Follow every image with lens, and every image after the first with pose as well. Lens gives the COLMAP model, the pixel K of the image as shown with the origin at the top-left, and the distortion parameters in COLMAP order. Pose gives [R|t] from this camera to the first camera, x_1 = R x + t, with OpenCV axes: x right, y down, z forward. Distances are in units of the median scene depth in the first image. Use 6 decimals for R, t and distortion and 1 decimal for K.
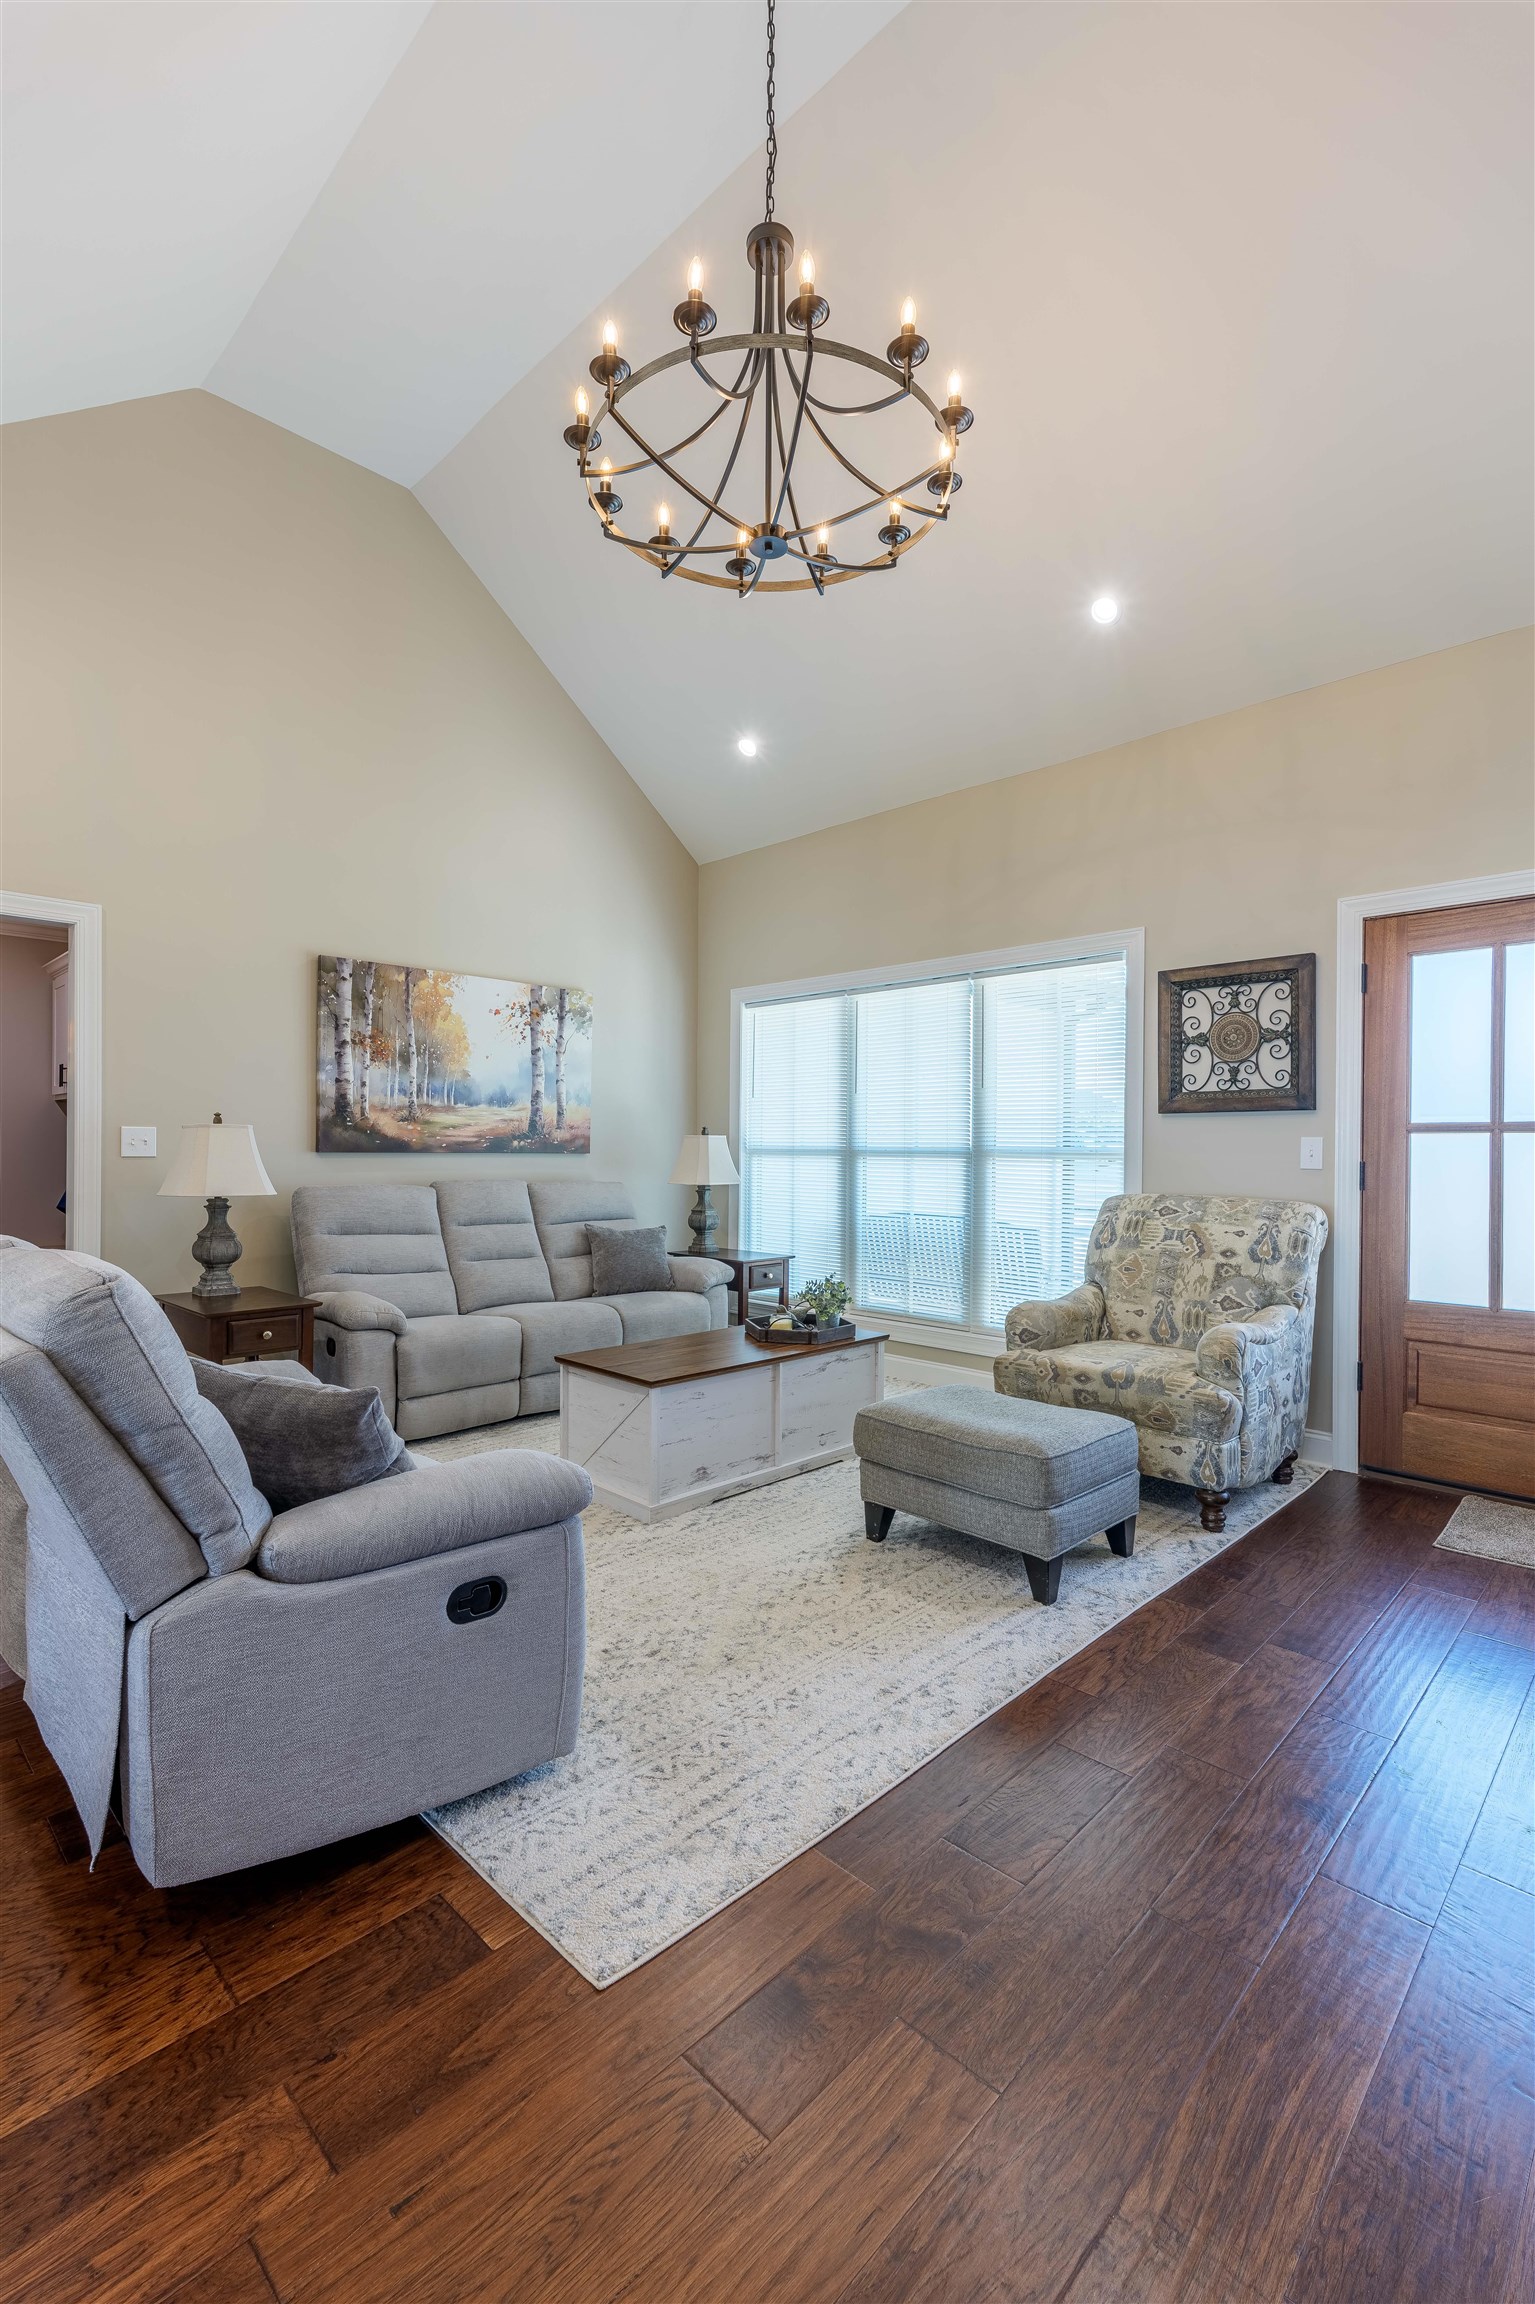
lens RADIAL K [[994.8, 0, 763.4], [0, 994.8, 1157.4], [0, 0, 1]] dist [-0.000649, -0.000009]
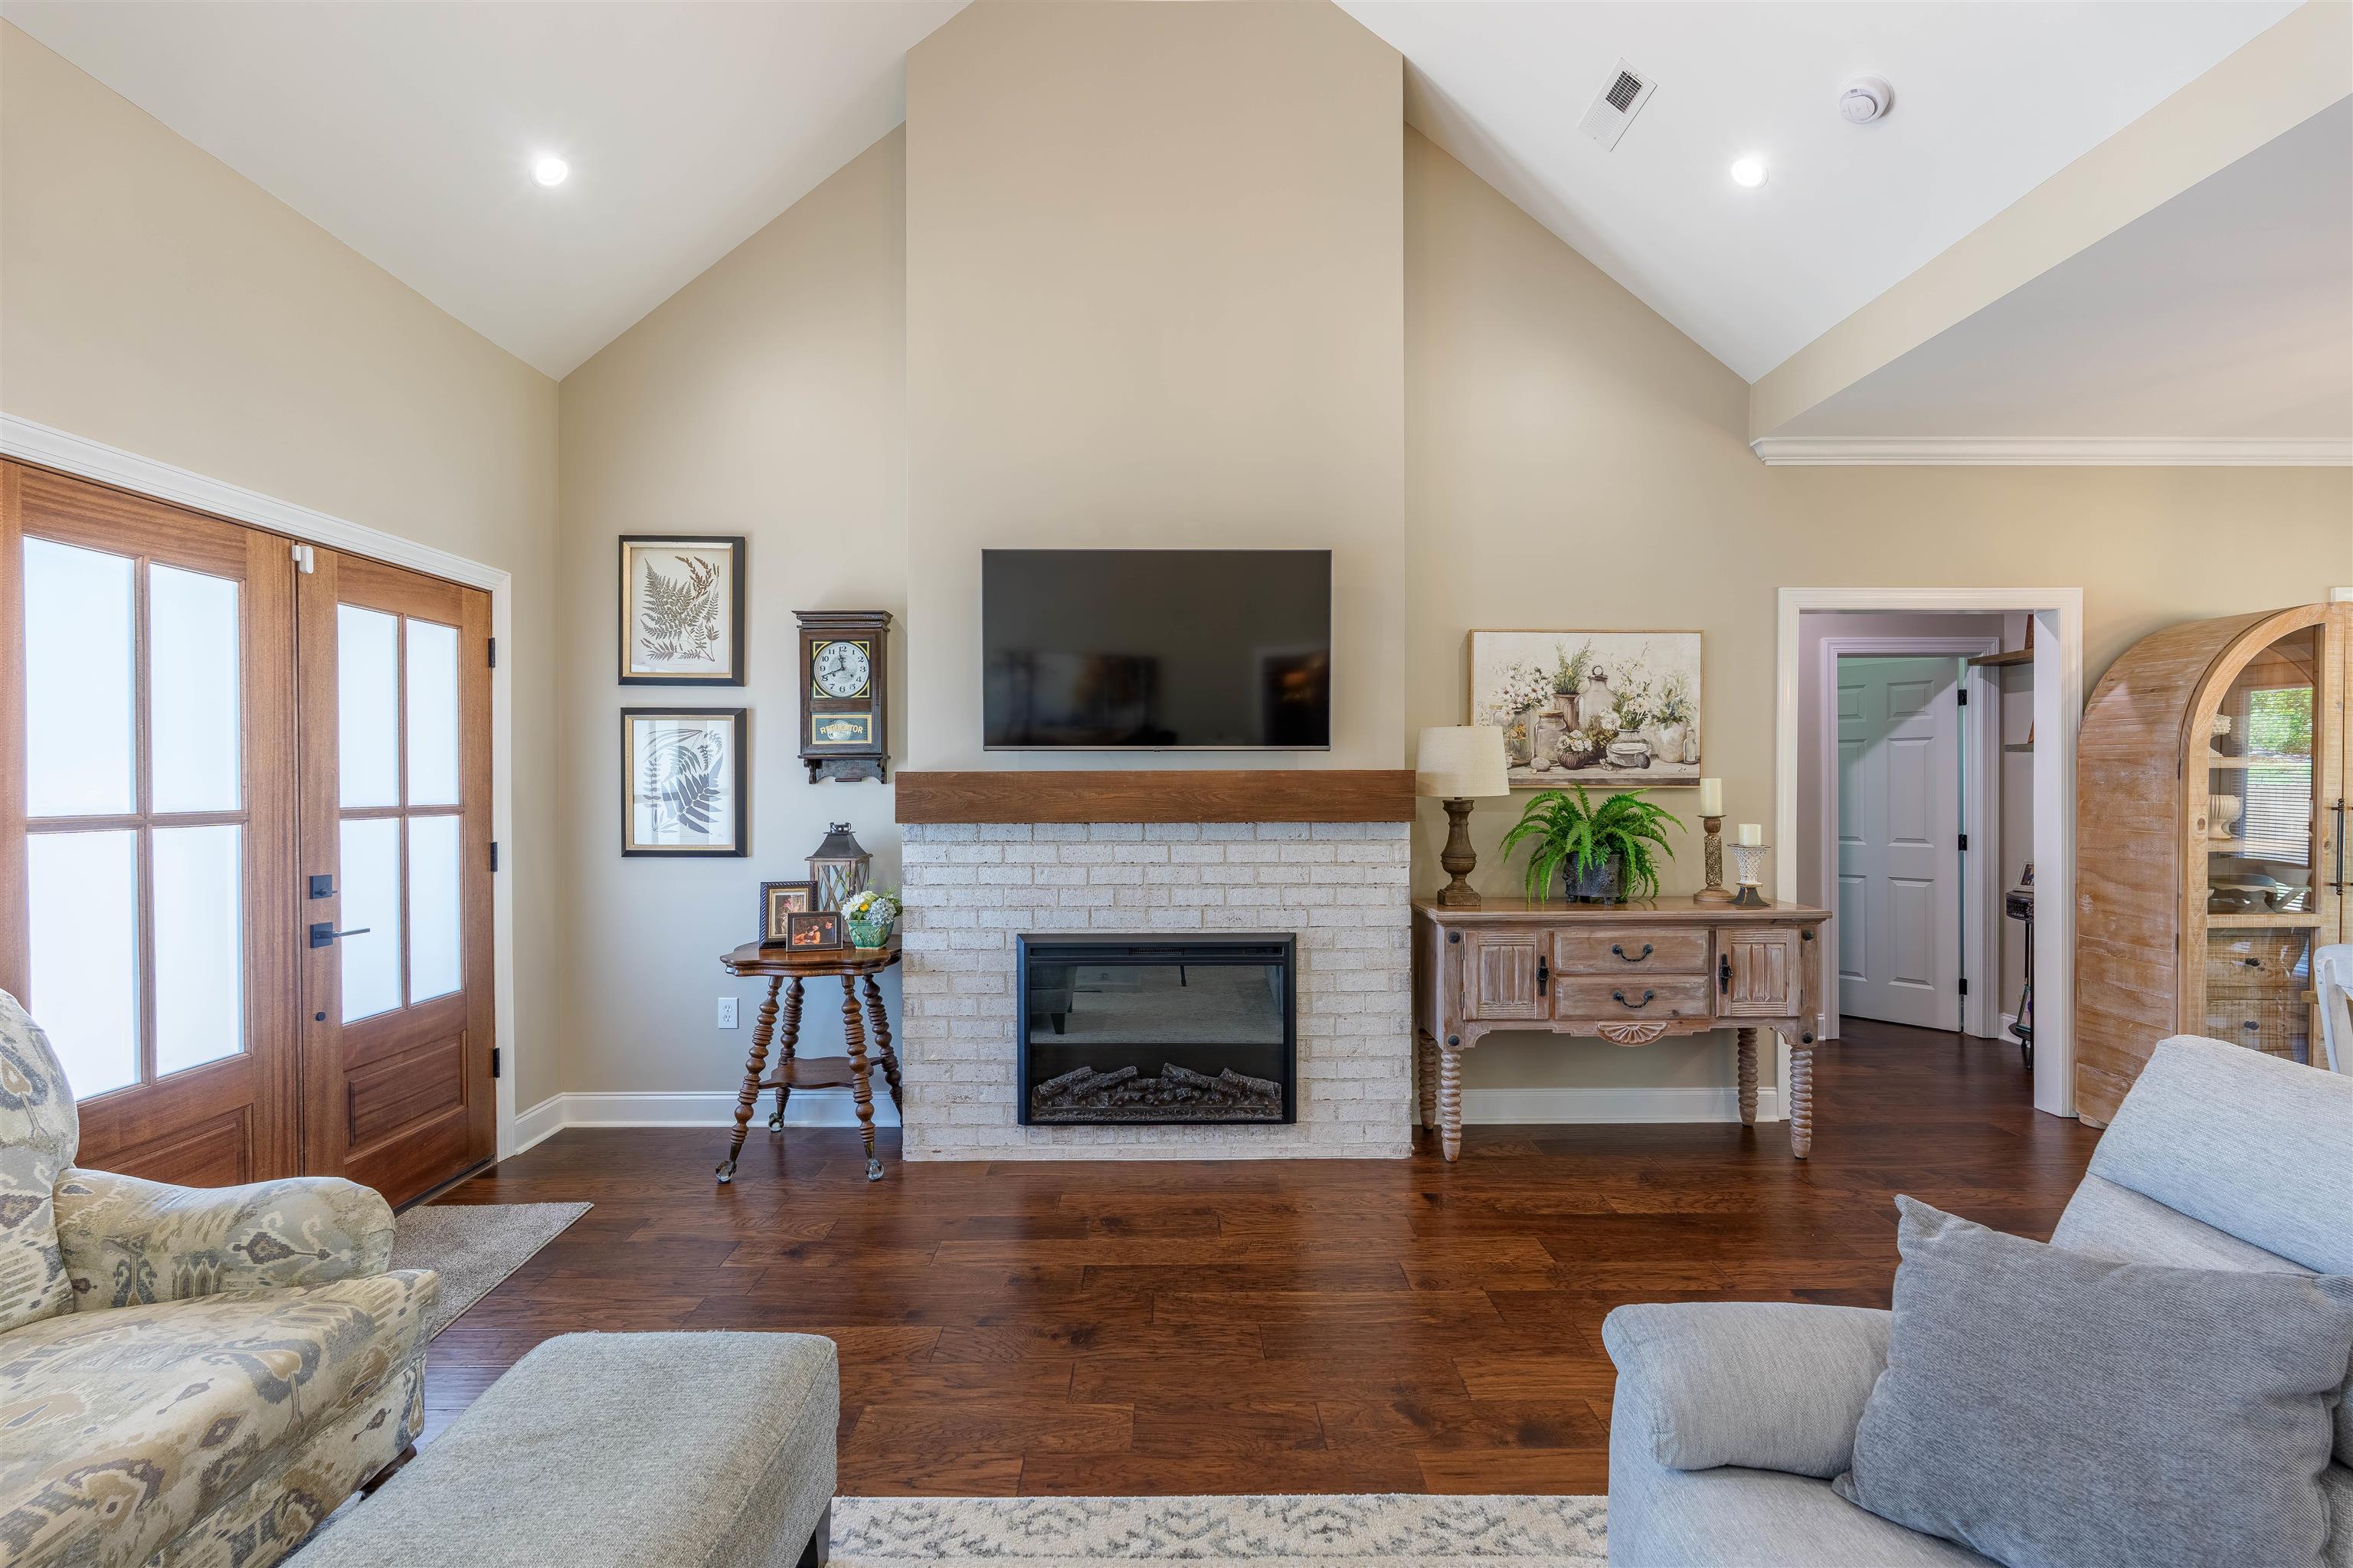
lens RADIAL K [[1016.0, 0, 1172.7], [0, 1016.0, 782.6], [0, 0, 1]] dist [-0.000649, -0.000009]
pose [[-0.699393, -0.006679, 0.714706, -0.297380], [-0.002371, 0.999973, 0.007026, -0.068487], [-0.714734, 0.003219, -0.699389, 1.051777]]
